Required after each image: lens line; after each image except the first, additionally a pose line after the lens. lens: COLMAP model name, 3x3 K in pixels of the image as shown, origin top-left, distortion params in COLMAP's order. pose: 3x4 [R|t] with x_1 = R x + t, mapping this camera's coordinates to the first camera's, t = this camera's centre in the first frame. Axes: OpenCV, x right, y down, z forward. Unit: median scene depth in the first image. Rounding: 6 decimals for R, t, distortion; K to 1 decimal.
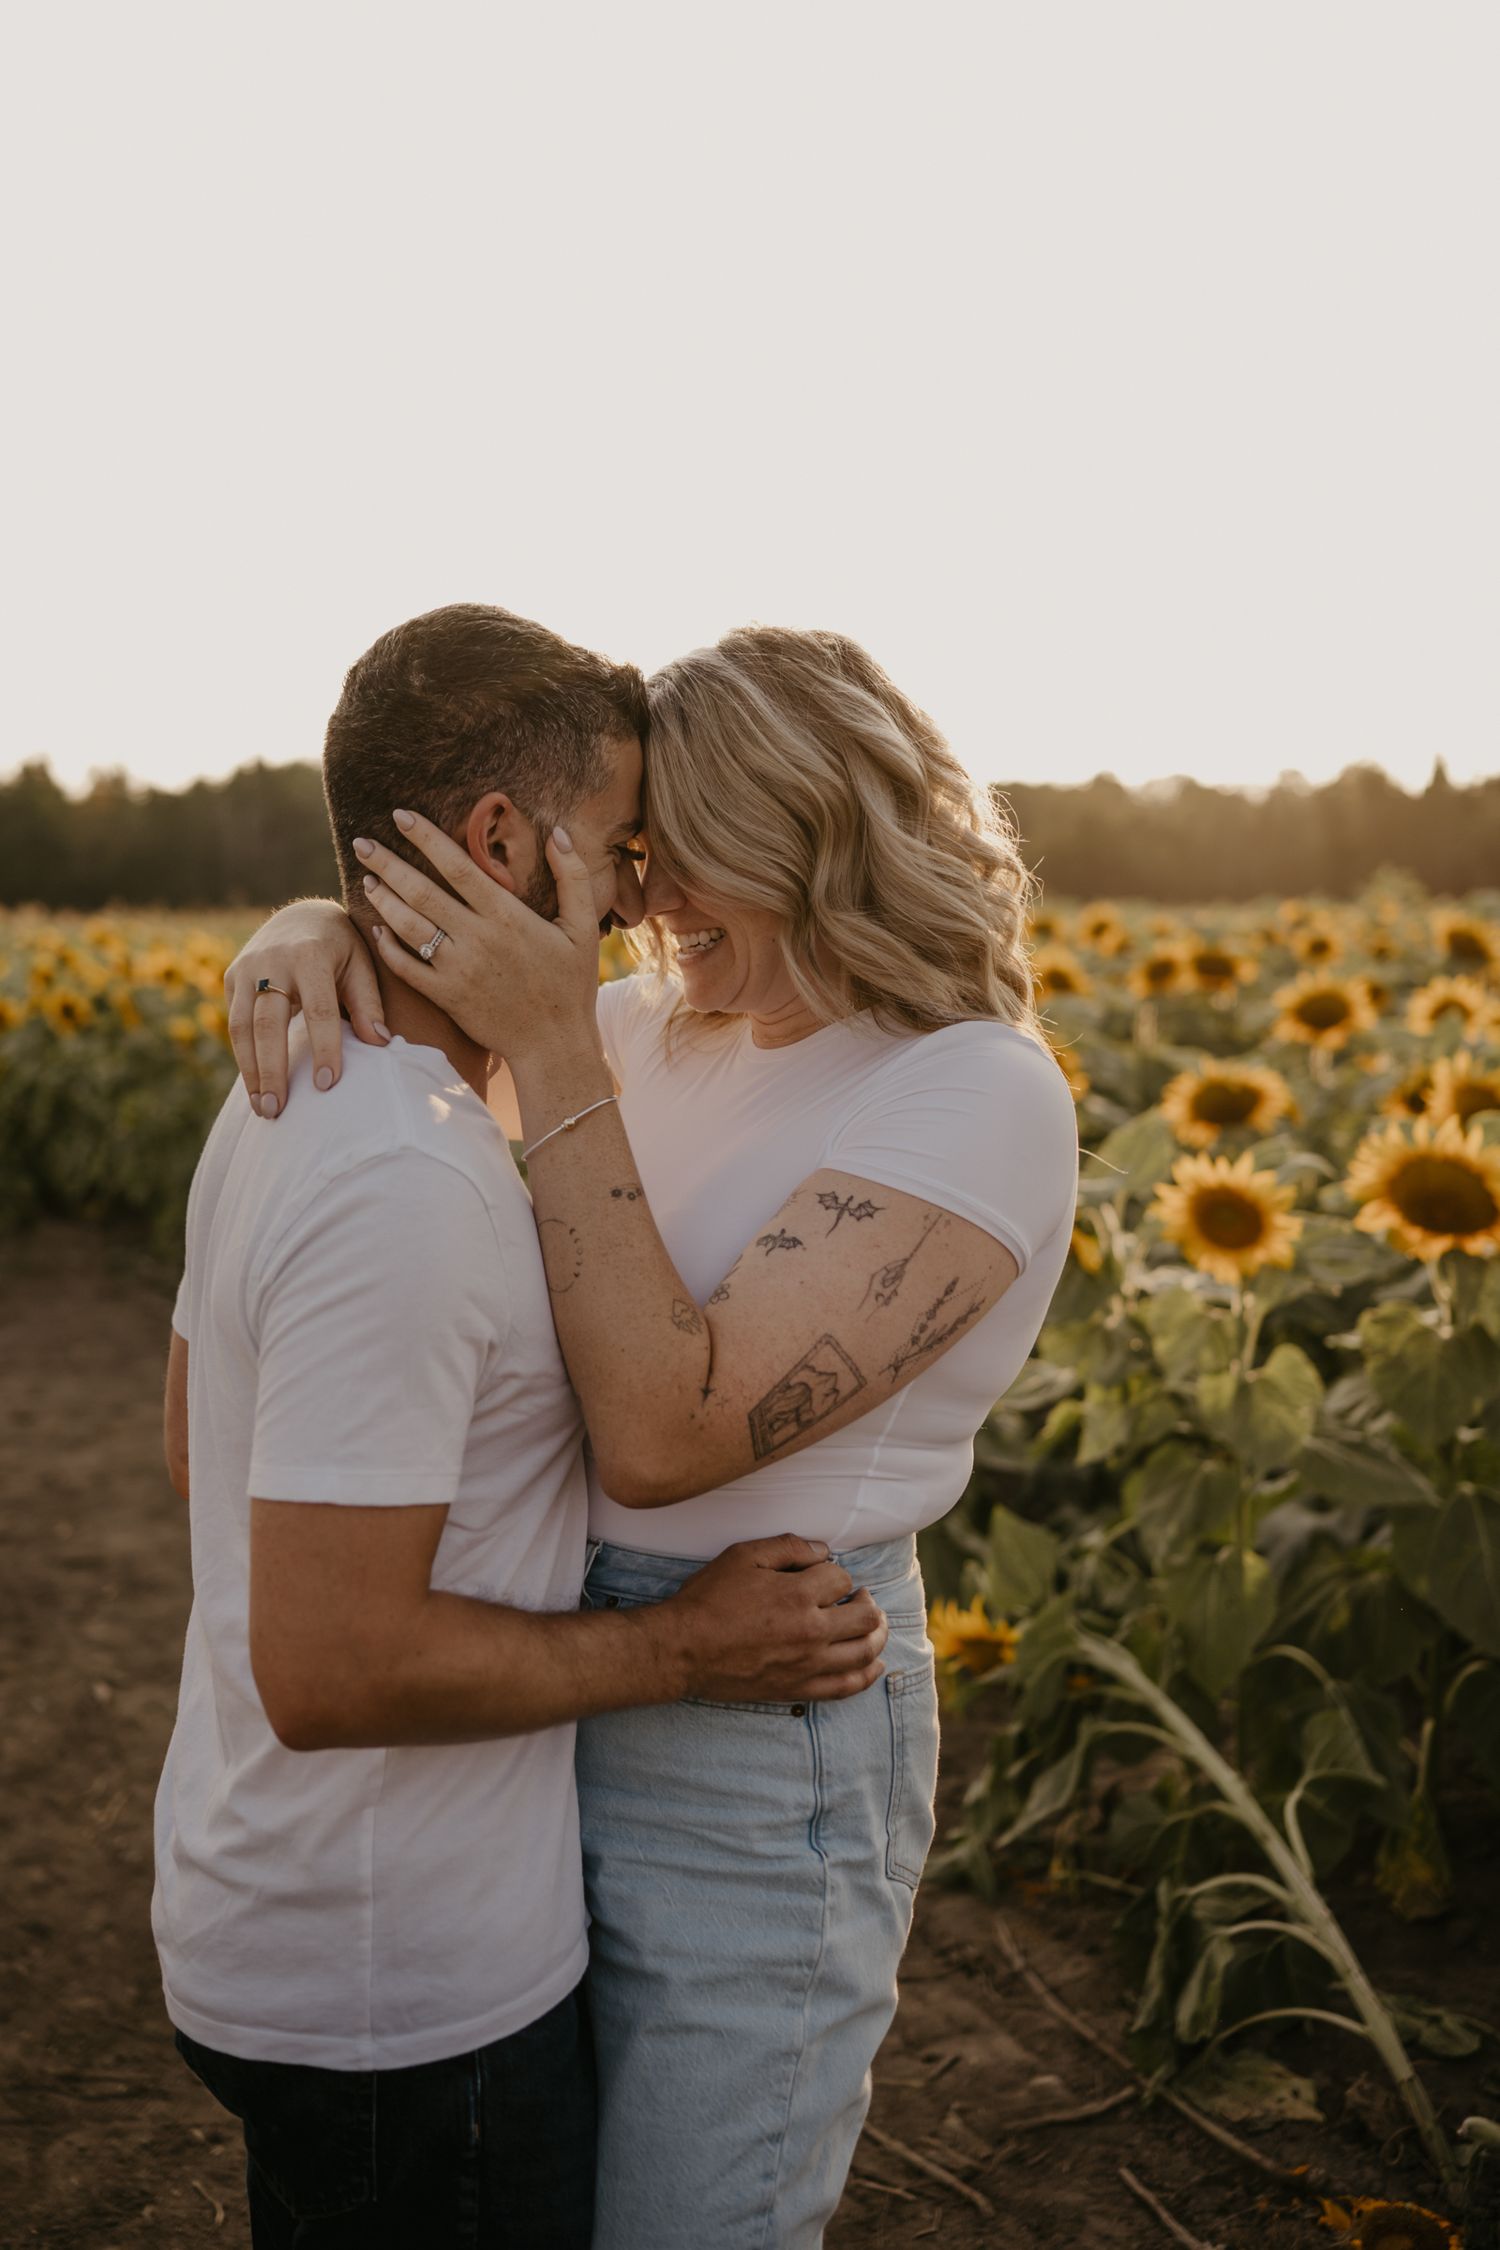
lens RADIAL K [[2232.4, 0, 738.6], [0, 2232.4, 1168.2], [0, 0, 1]] dist [0.001136, -0.004801]
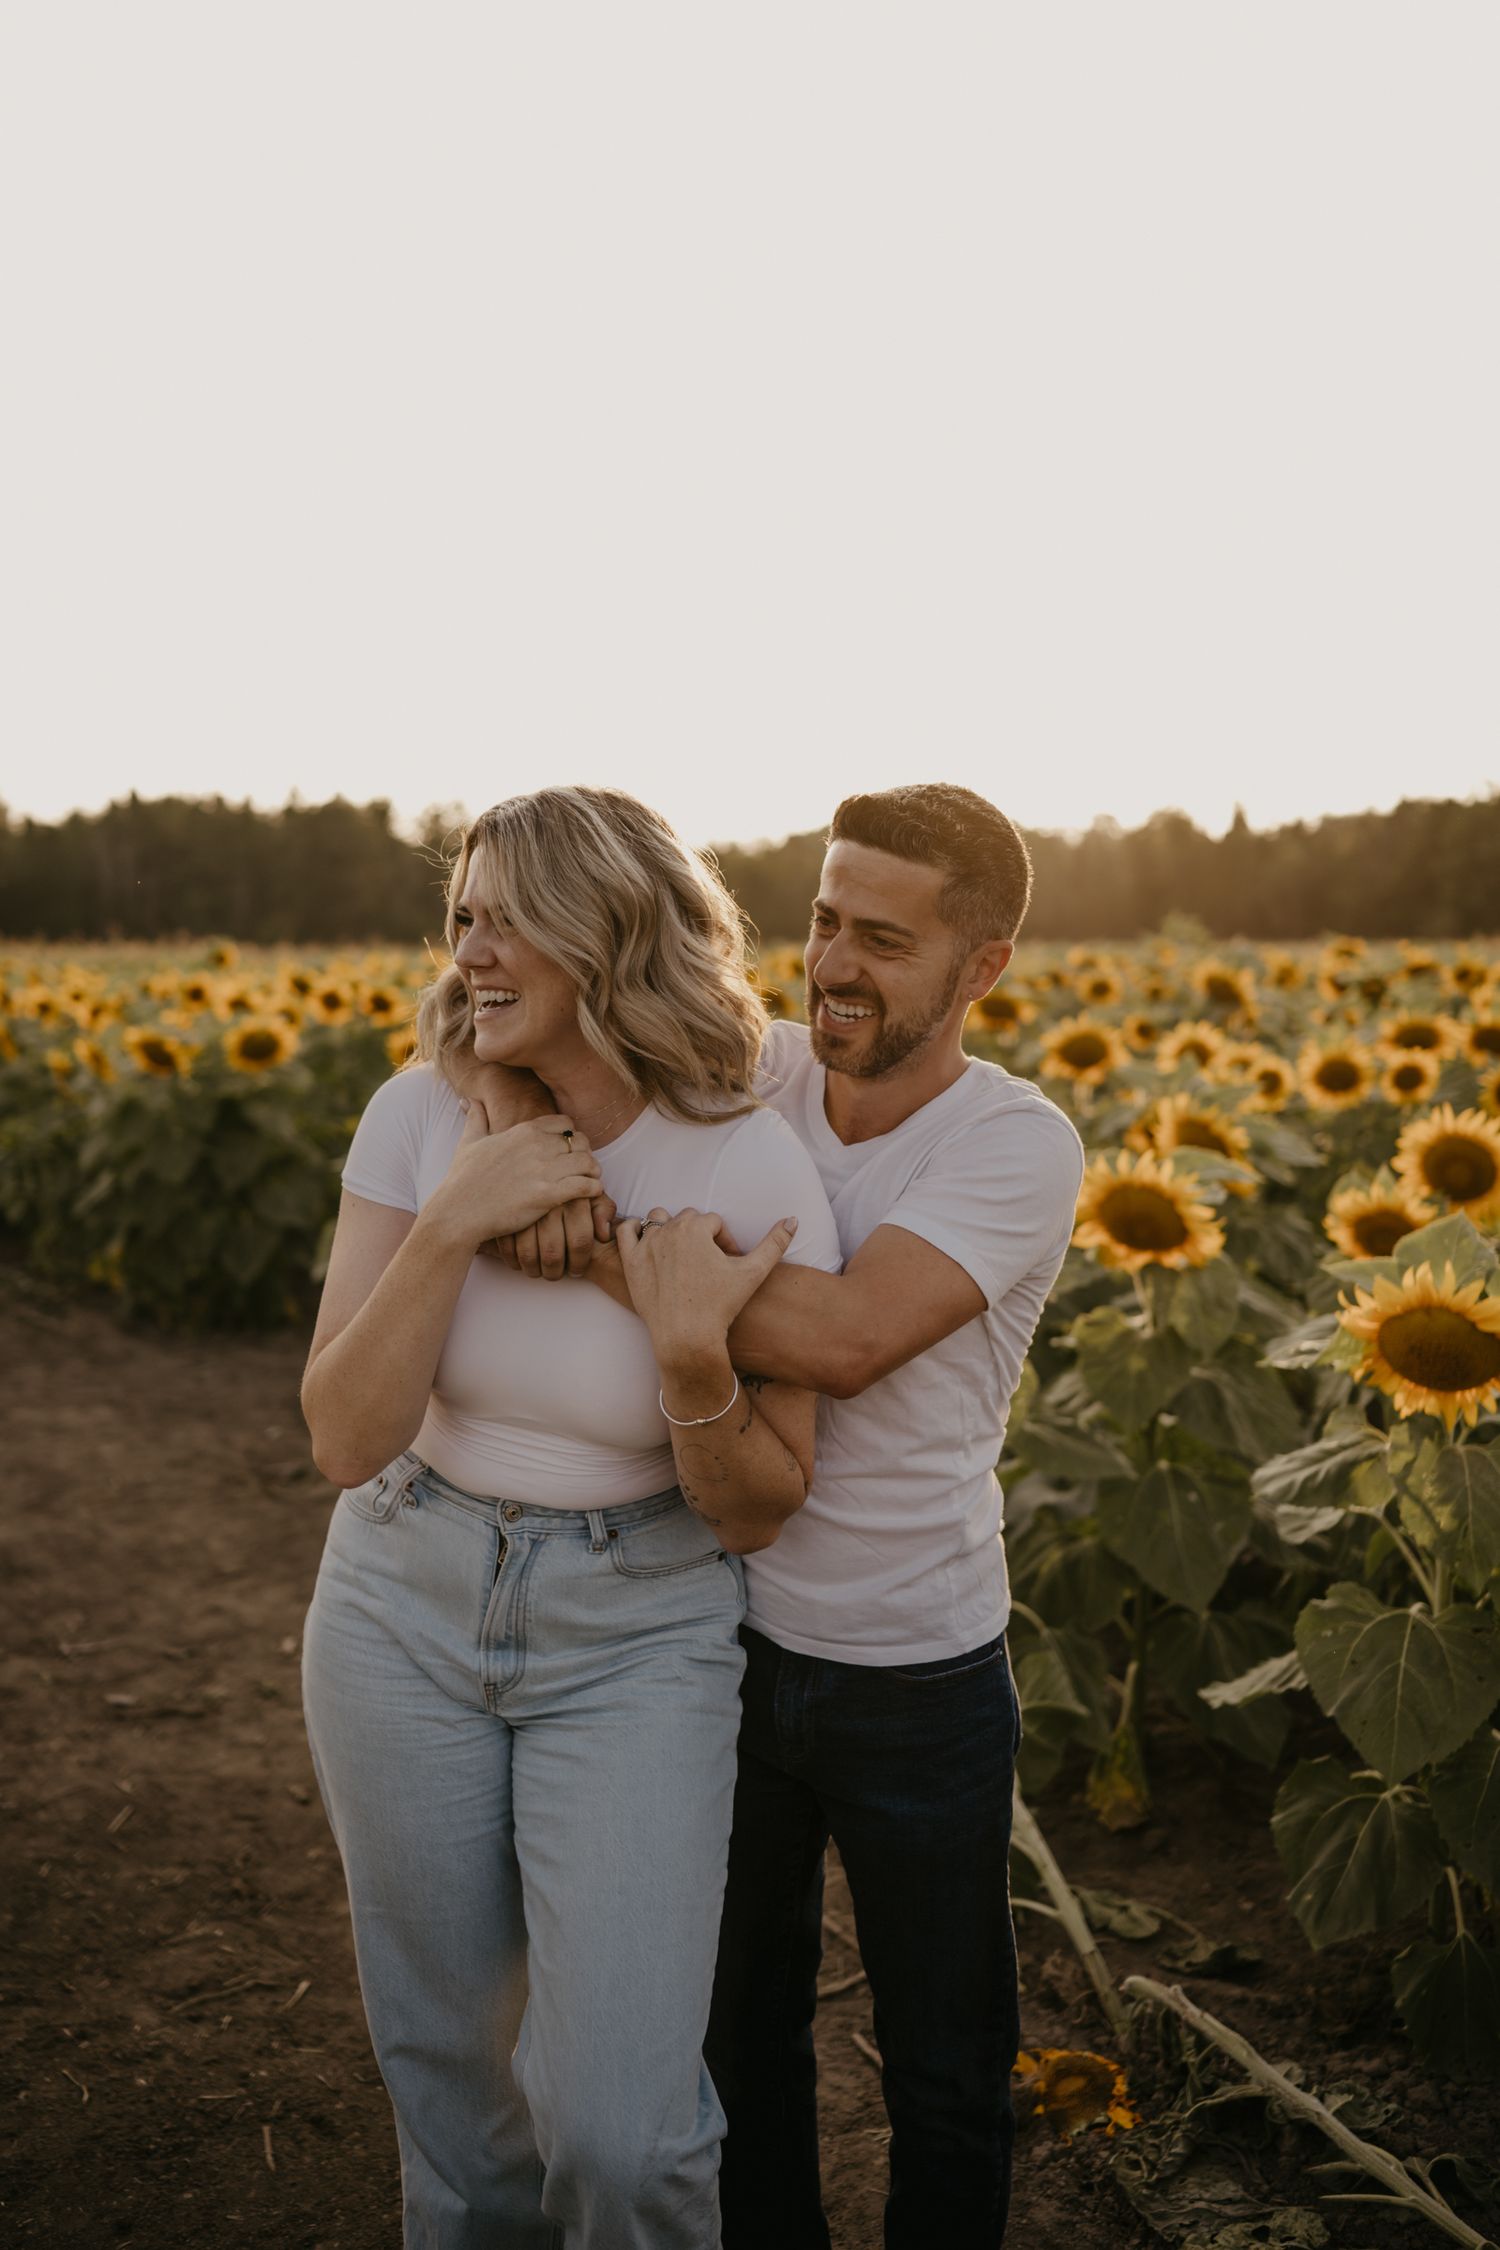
lens RADIAL K [[2104.9, 0, 750.0], [0, 2104.9, 1125.0], [0, 0, 1]] dist [-0.011383, 0.015243]
pose [[0.997207, 0.001363, 0.074674, 0.025789], [0.000714, 0.999614, -0.027774, -0.006678], [-0.074683, 0.027749, 0.996821, -0.111470]]
